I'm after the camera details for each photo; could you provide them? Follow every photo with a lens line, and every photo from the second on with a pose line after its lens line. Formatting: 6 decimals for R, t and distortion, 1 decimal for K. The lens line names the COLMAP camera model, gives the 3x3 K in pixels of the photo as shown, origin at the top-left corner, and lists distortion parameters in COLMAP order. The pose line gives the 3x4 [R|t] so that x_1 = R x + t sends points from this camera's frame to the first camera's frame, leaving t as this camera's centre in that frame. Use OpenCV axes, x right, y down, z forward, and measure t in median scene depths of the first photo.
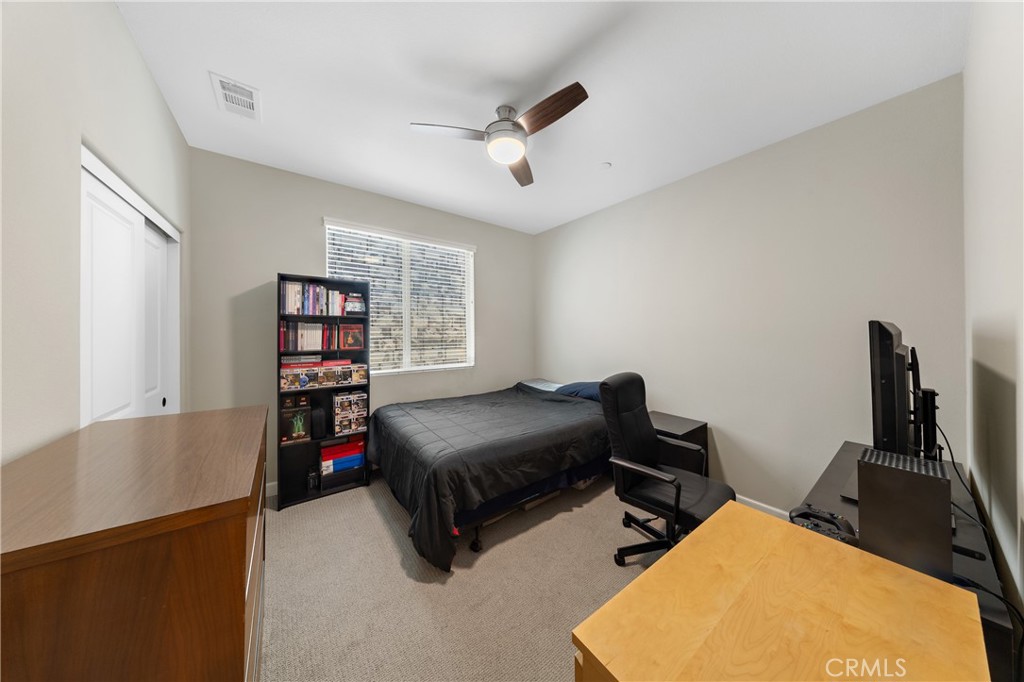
lens RADIAL K [[301.1, 0, 508.2], [0, 301.1, 331.4], [0, 0, 1]] dist [0.003357, -0.000784]
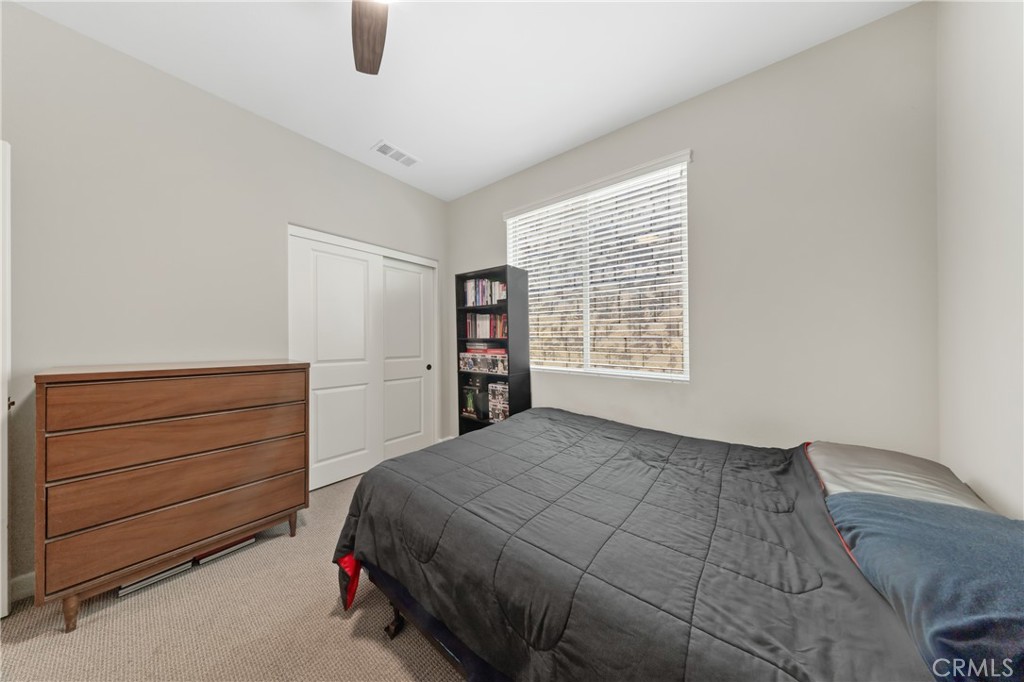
lens RADIAL K [[301.1, 0, 513.6], [0, 301.1, 338.2], [0, 0, 1]] dist [0.003357, -0.000784]
pose [[0.269743, 0.003684, -0.962925, 0.454501], [-0.007521, 0.999970, 0.001719, 0.059790], [0.962903, 0.006778, 0.269763, 0.815106]]
